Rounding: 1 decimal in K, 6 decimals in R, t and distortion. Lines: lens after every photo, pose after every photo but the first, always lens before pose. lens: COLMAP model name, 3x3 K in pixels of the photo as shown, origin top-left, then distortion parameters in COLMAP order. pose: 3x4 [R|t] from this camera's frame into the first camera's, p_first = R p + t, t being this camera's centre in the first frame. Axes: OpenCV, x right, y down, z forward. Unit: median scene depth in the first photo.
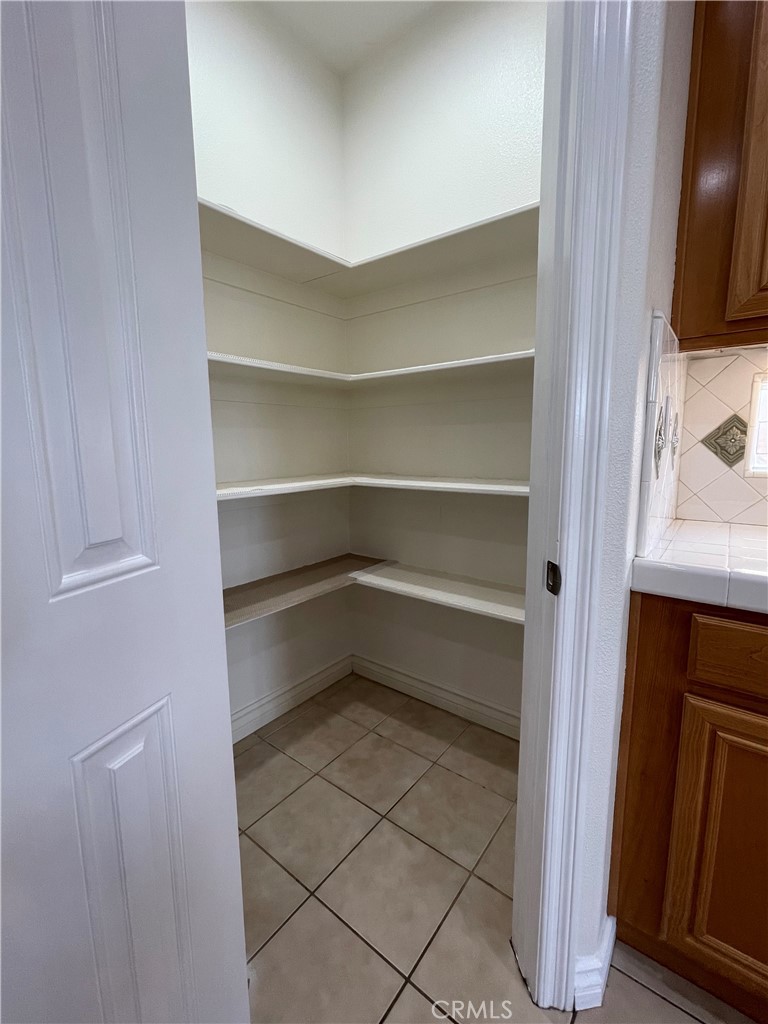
lens RADIAL K [[444.7, 0, 381.0], [0, 444.7, 507.2], [0, 0, 1]] dist [-0.000022, -0.000152]
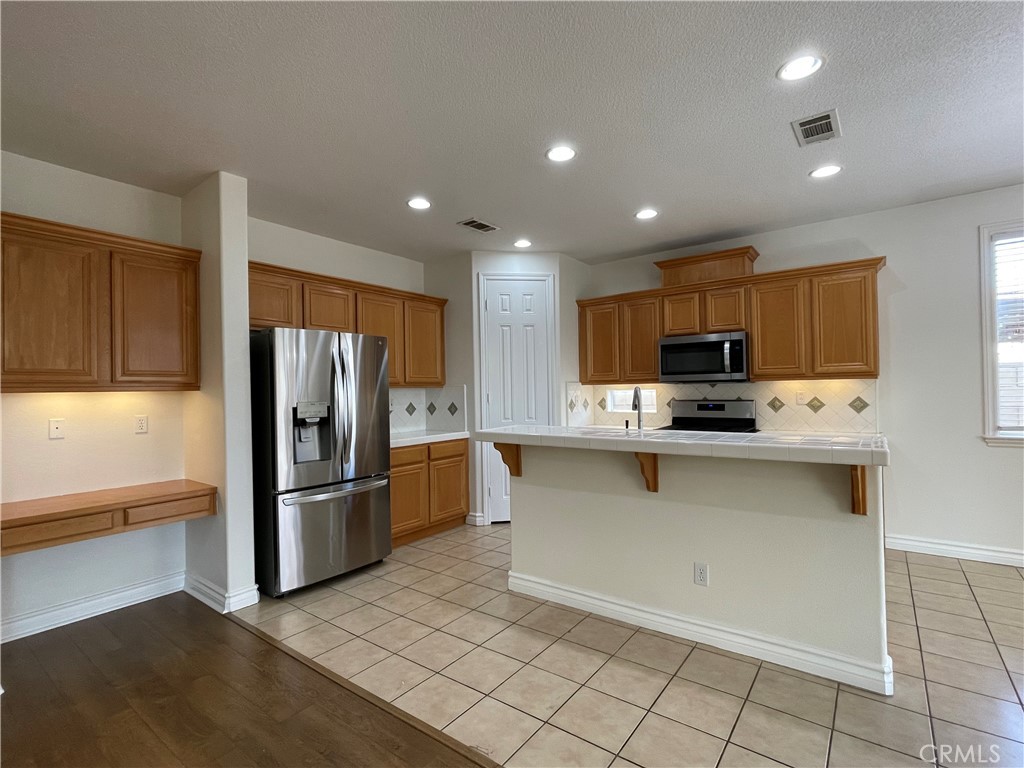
lens RADIAL K [[489.9, 0, 505.0], [0, 489.9, 385.8], [0, 0, 1]] dist [0.001261, -0.011138]
pose [[0.999832, -0.008998, 0.015959, -0.180697], [0.011324, 0.988274, -0.152270, 0.394504], [-0.014402, 0.152426, 0.988210, -3.778509]]
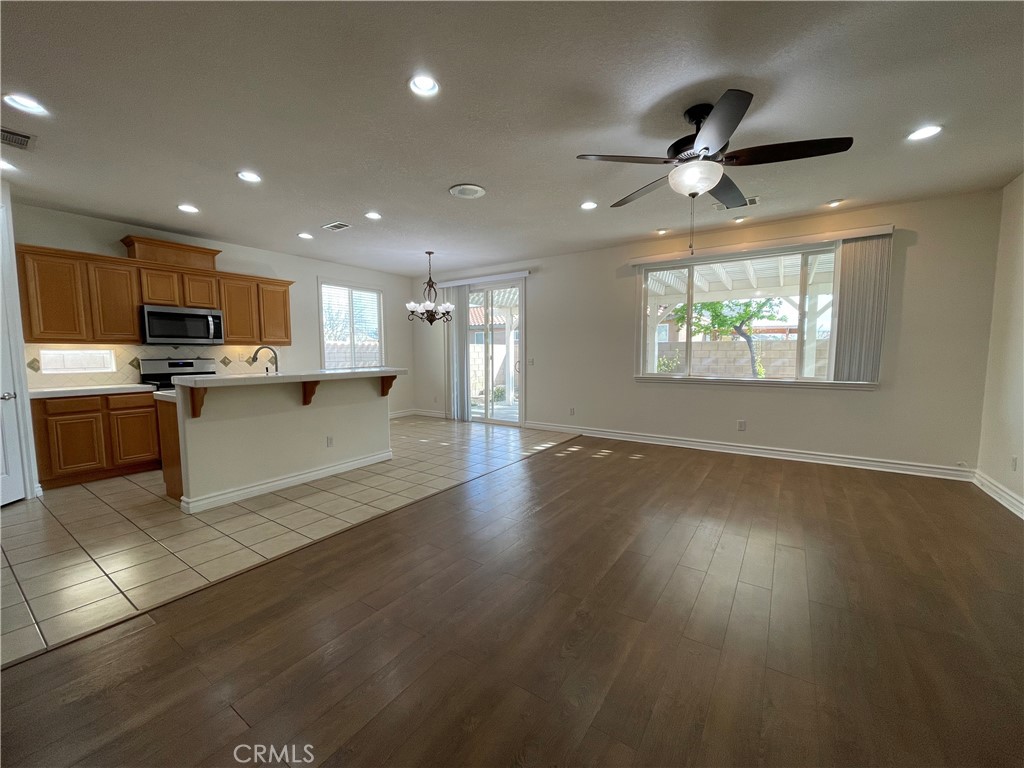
lens RADIAL K [[411.7, 0, 507.9], [0, 411.7, 387.8], [0, 0, 1]] dist [-0.001063, -0.000175]
pose [[-0.067386, -0.076067, 0.994823, -3.137339], [0.148995, 0.985142, 0.085419, 0.357845], [-0.986539, 0.153979, -0.055051, -2.881689]]
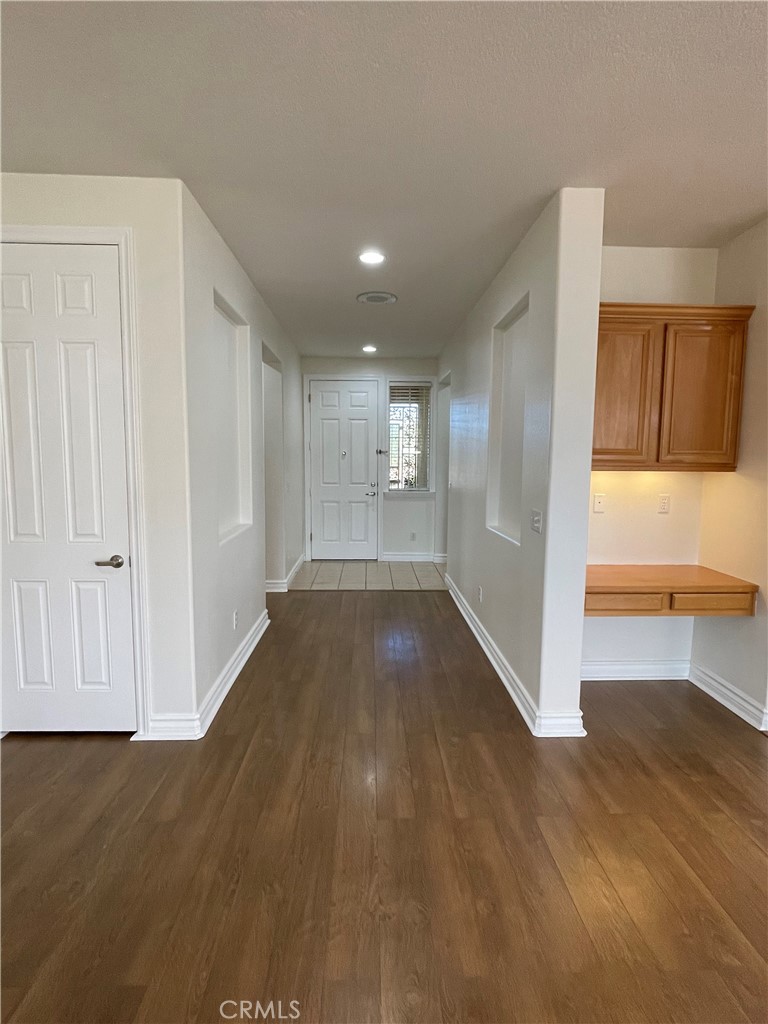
lens RADIAL K [[513.5, 0, 384.5], [0, 513.5, 504.8], [0, 0, 1]] dist [-0.003020, -0.000489]
pose [[0.642302, 0.089558, -0.761201, -1.092305], [-0.124402, 0.992162, 0.011761, 0.324295], [0.756288, 0.087141, 0.648409, -3.979132]]
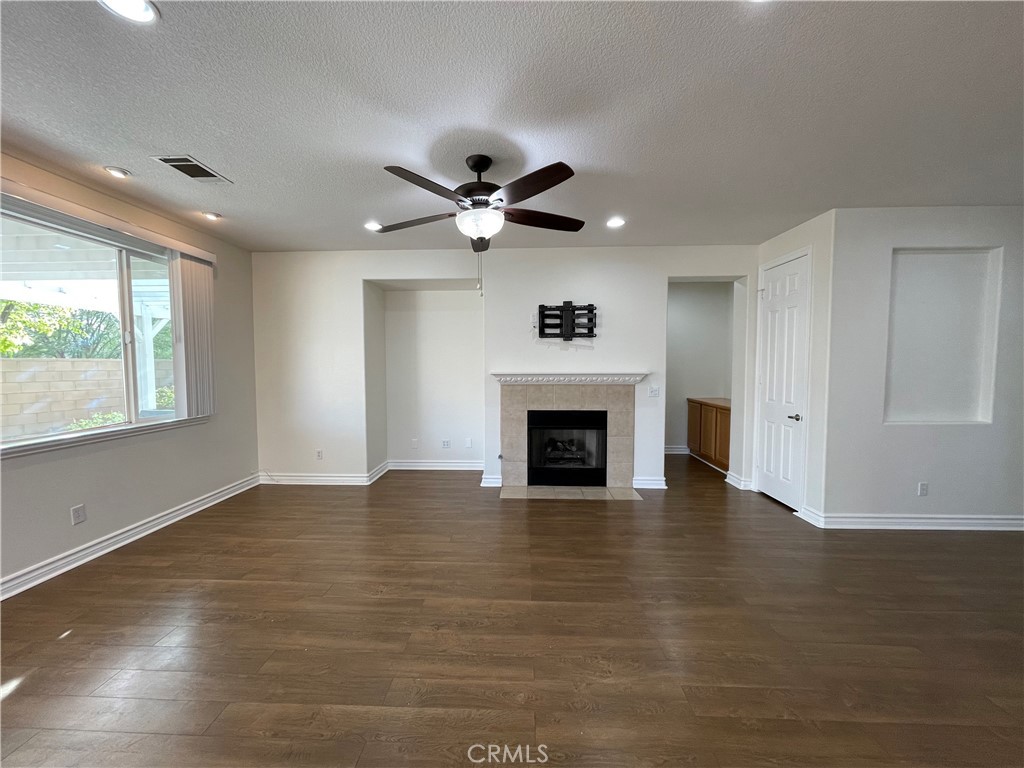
lens RADIAL K [[411.7, 0, 507.9], [0, 411.7, 387.8], [0, 0, 1]] dist [-0.001063, -0.000175]
pose [[-0.809143, 0.045621, -0.585839, 0.494532], [-0.075525, 0.980638, 0.180678, 0.049630], [0.582738, 0.190440, -0.790031, -2.055388]]
